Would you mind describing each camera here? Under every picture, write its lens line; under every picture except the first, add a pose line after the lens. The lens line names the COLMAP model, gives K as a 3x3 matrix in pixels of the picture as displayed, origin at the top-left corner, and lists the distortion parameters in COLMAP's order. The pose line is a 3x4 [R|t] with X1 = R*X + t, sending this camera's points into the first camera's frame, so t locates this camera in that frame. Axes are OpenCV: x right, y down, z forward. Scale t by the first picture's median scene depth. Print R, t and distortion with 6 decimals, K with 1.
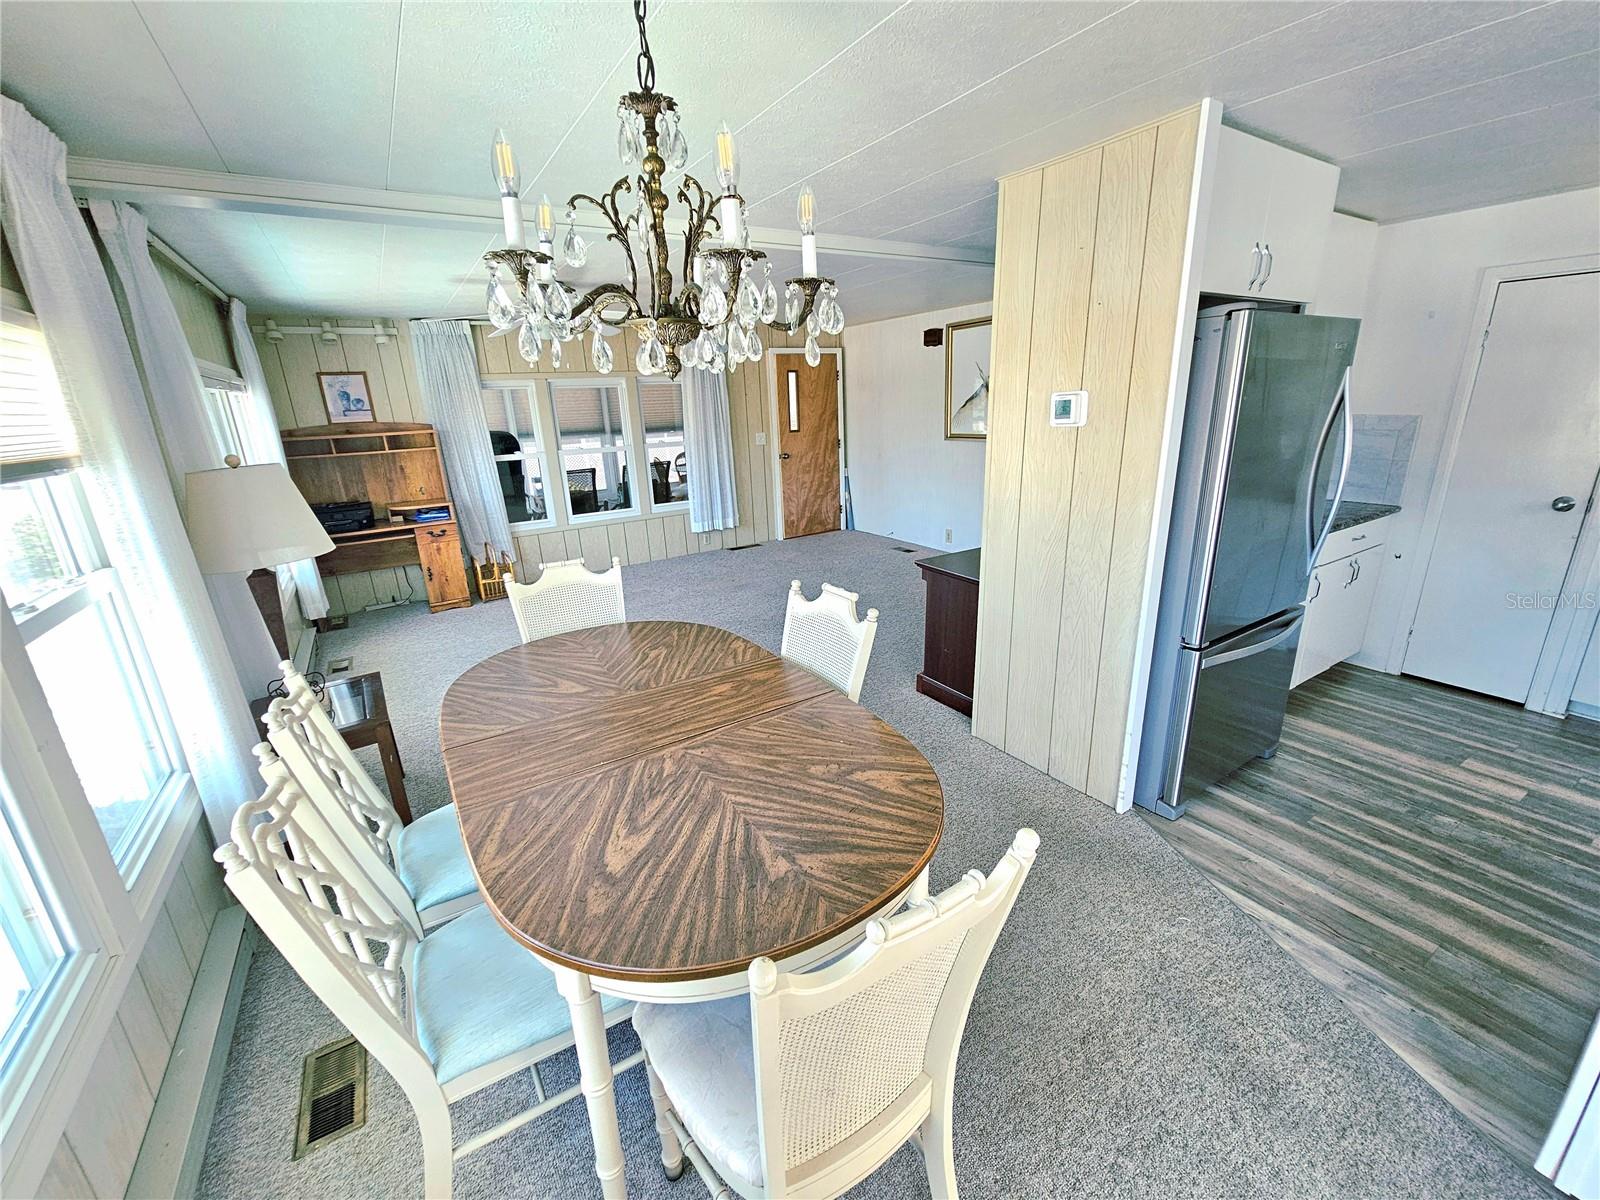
lens RADIAL K [[655.3, 0, 804.0], [0, 655.3, 602.7], [0, 0, 1]] dist [-0.001373, -0.000205]
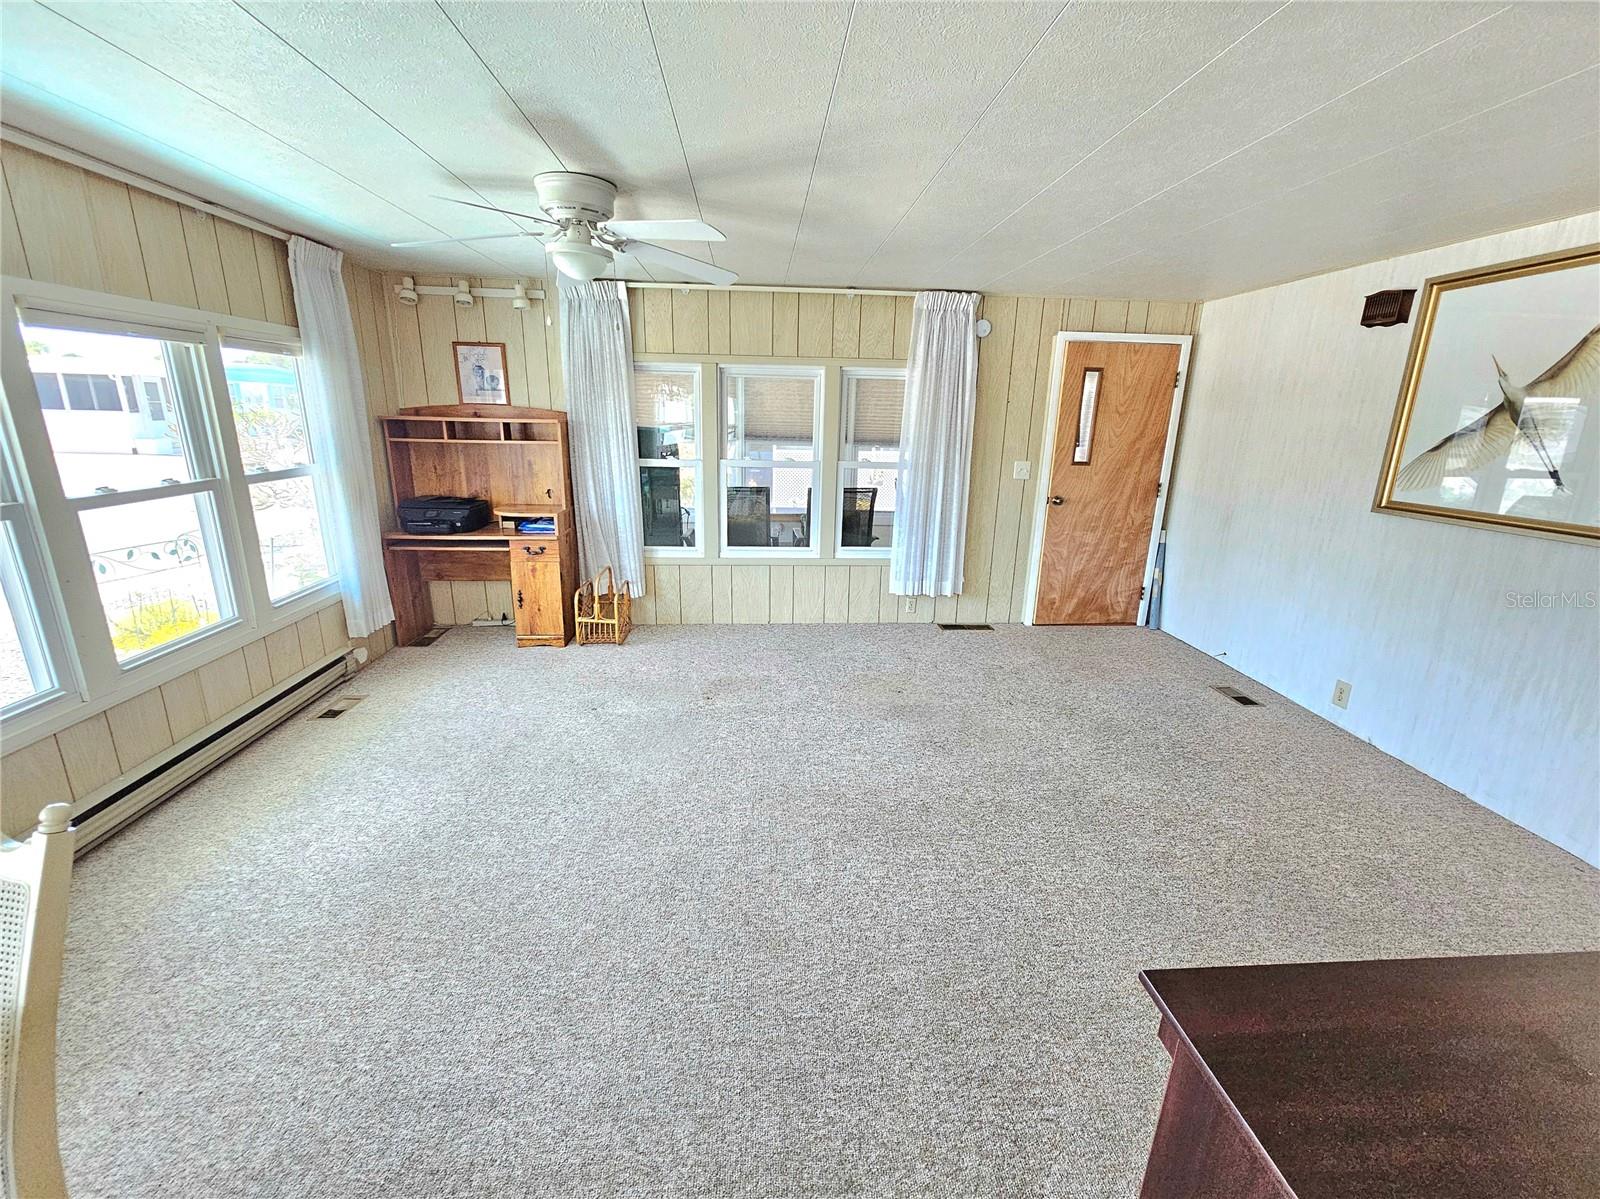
lens RADIAL K [[673.9, 0, 805.1], [0, 673.9, 602.3], [0, 0, 1]] dist [-0.001529, -0.000320]
pose [[0.877005, 0.187383, -0.442435, 0.088683], [-0.198424, 0.979876, 0.021684, -0.123745], [0.437595, 0.068773, 0.896538, 0.415354]]
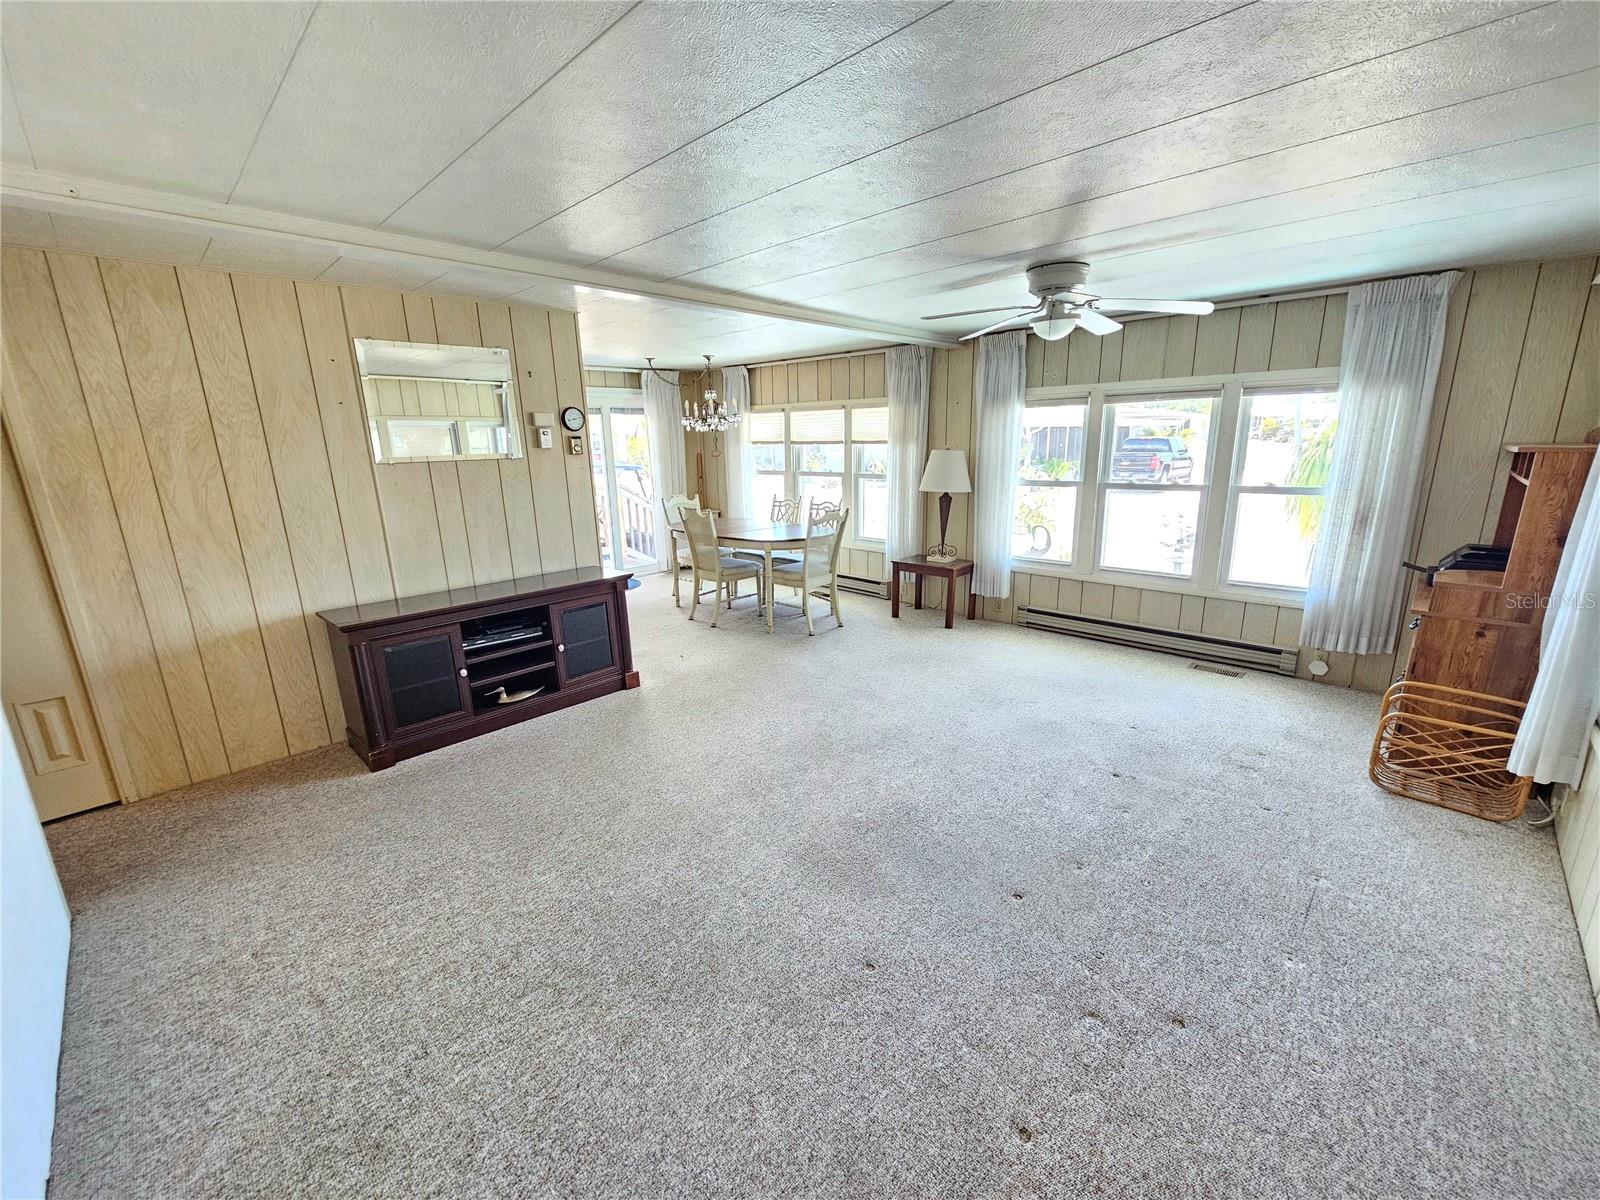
lens RADIAL K [[655.3, 0, 804.0], [0, 655.3, 602.7], [0, 0, 1]] dist [-0.001373, -0.000205]
pose [[-0.971345, 0.111297, -0.210005, 0.077670], [-0.014441, 0.854314, 0.519557, -0.400688], [0.237235, 0.507702, -0.828226, 1.305892]]
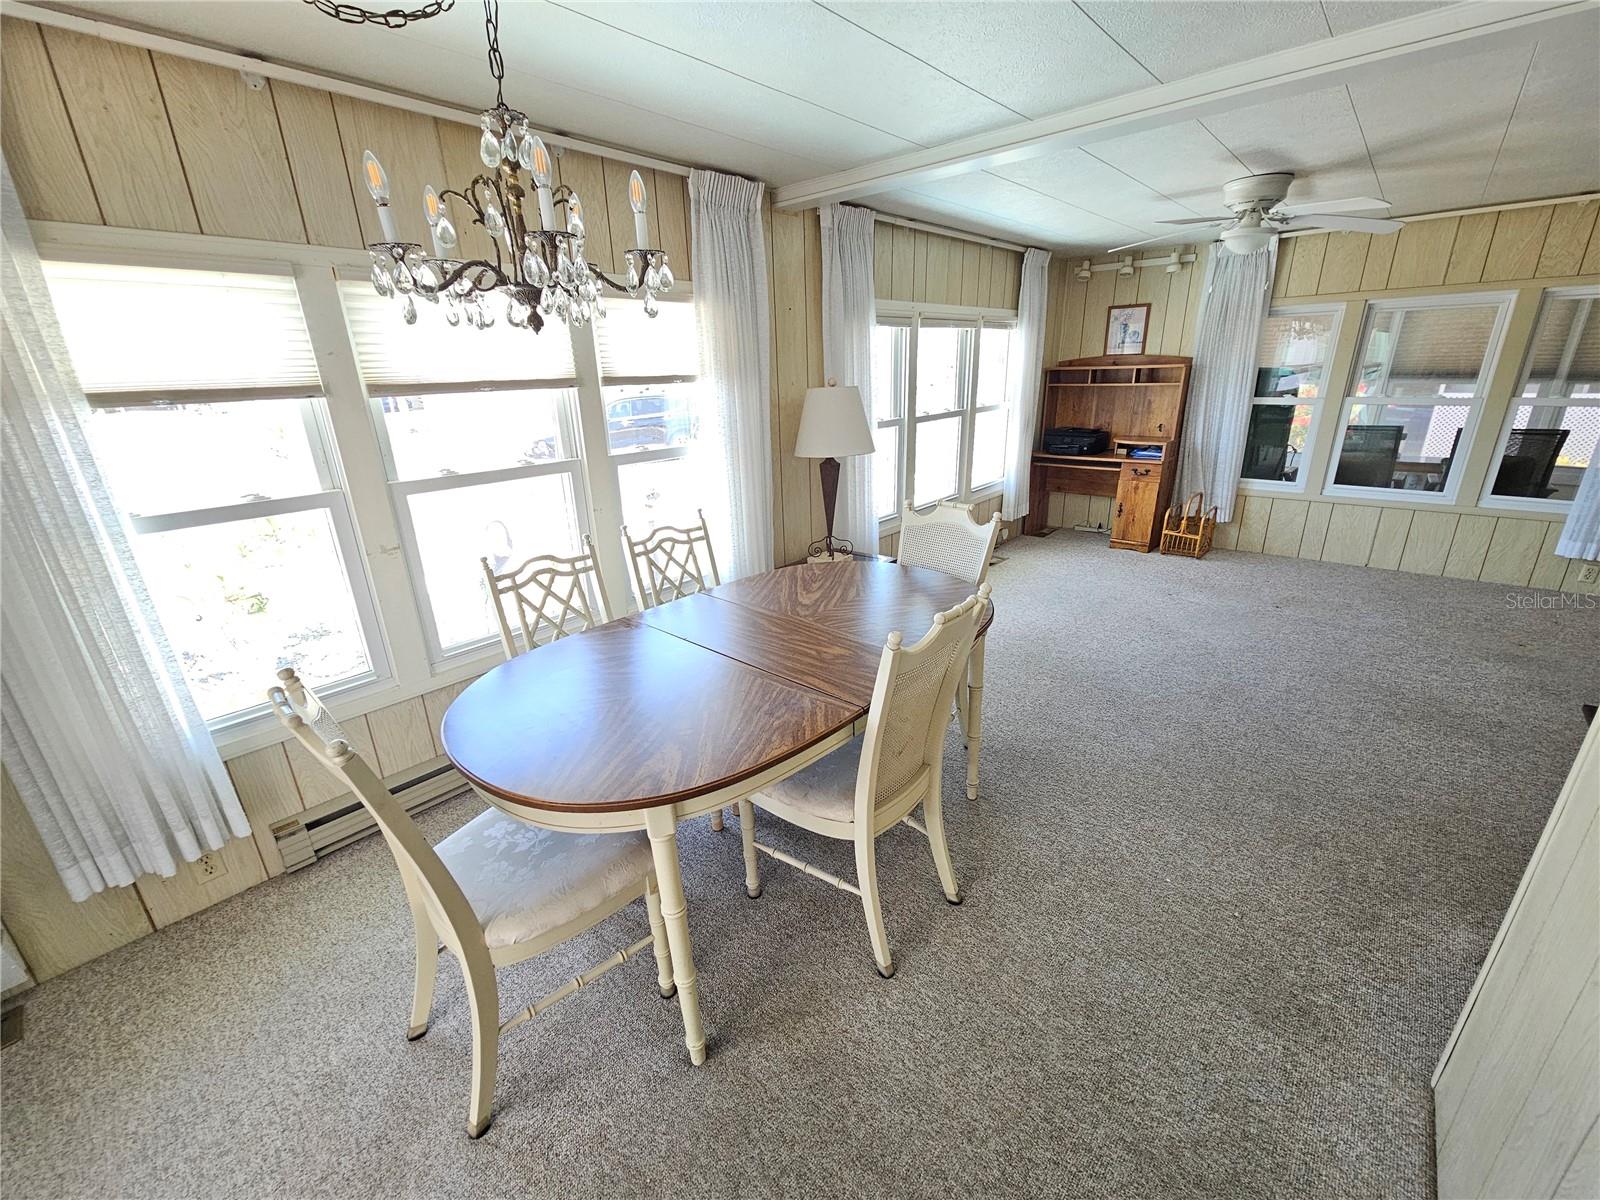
lens RADIAL K [[655.3, 0, 804.0], [0, 655.3, 602.7], [0, 0, 1]] dist [-0.001373, -0.000205]
pose [[0.269927, 0.357975, -0.893865, 0.249023], [-0.267617, 0.919638, 0.287482, -0.070931], [0.924944, 0.161615, 0.344035, 0.219166]]
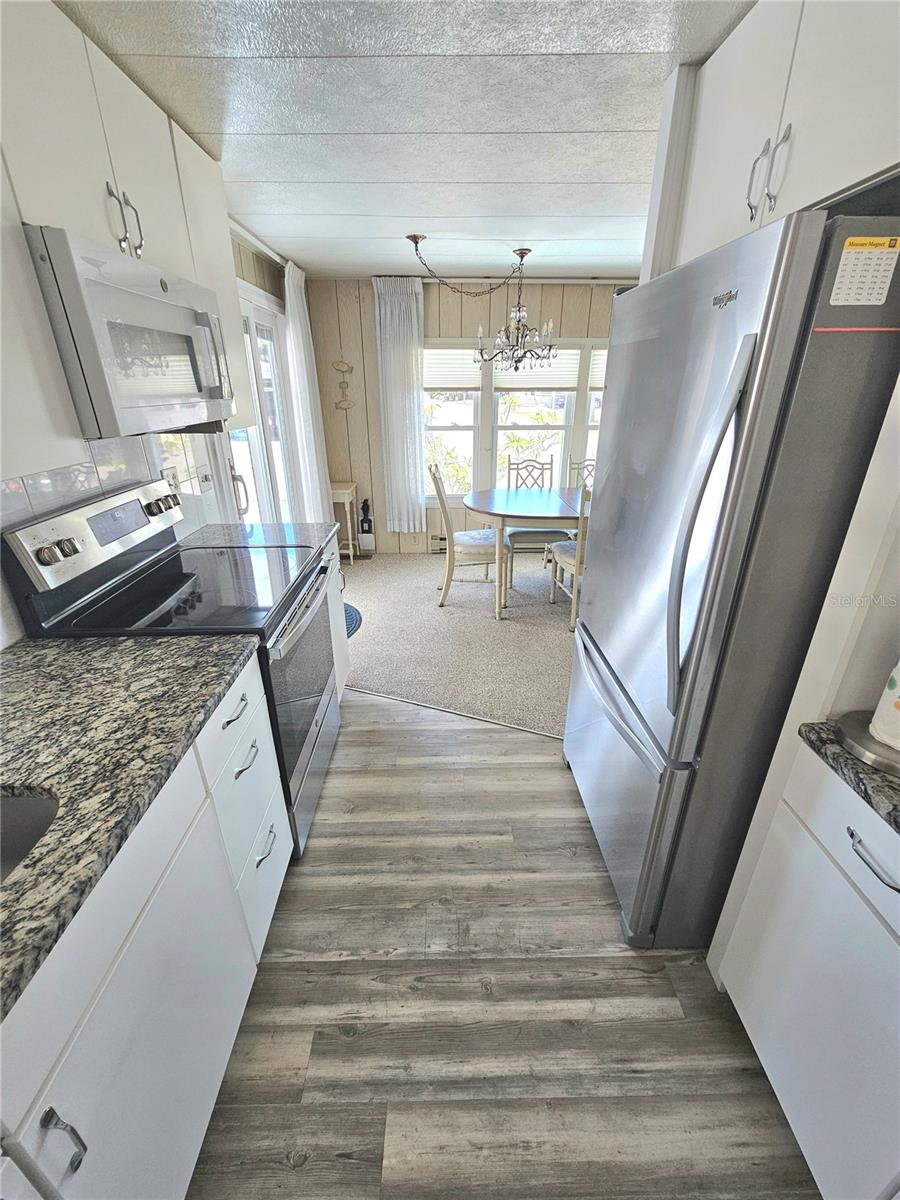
lens RADIAL K [[492.7, 0, 448.7], [0, 492.7, 602.6], [0, 0, 1]] dist [-0.000982, -0.000290]
pose [[-0.520863, 0.382506, -0.763145, 0.573723], [-0.228059, 0.799141, 0.556204, -0.157612], [0.822612, 0.463748, -0.329009, 0.455966]]
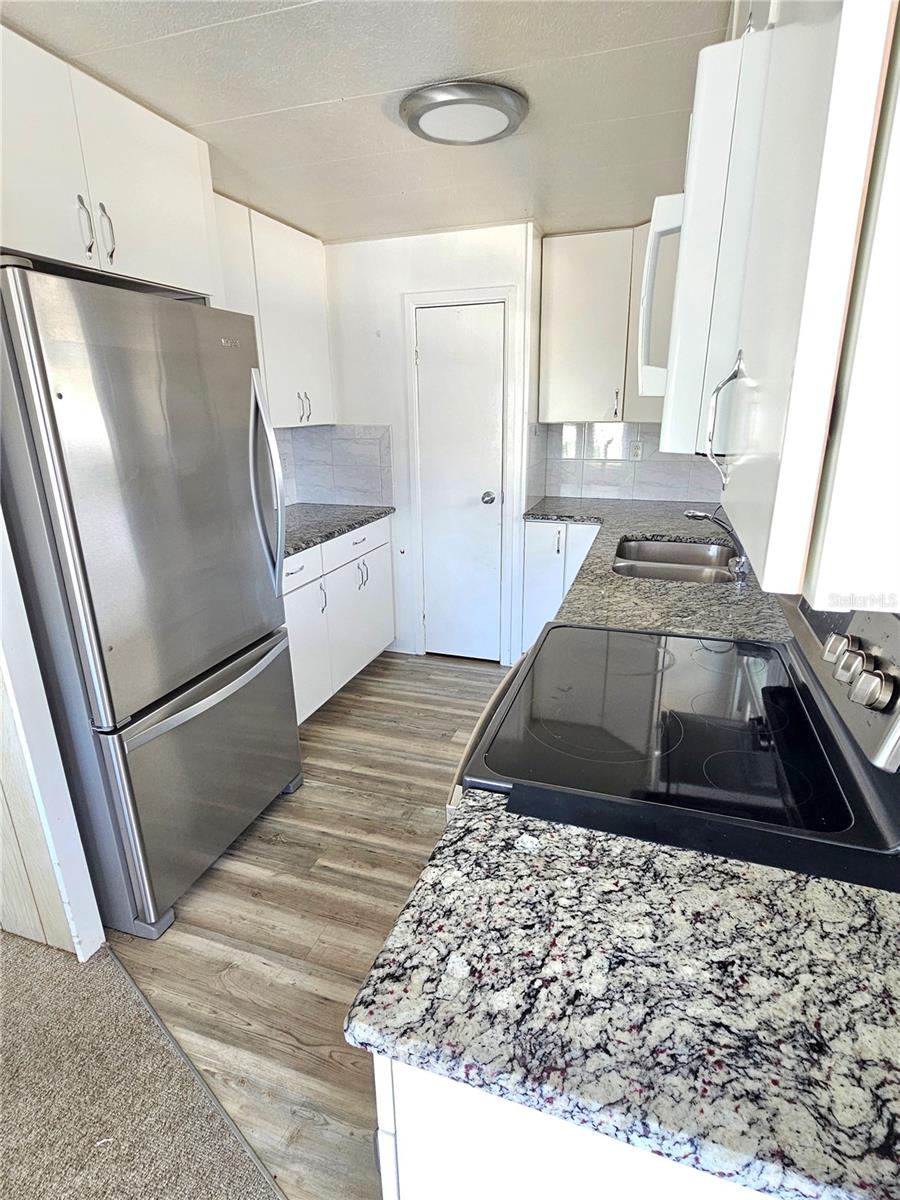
lens RADIAL K [[617.8, 0, 450.0], [0, 617.8, 600.0], [0, 0, 1]] dist [0.001901, 0.000231]
pose [[0.776073, -0.168298, 0.607772, 0.208764], [0.173817, 0.983488, 0.050388, -0.019003], [-0.606217, 0.066536, 0.792511, 0.081029]]
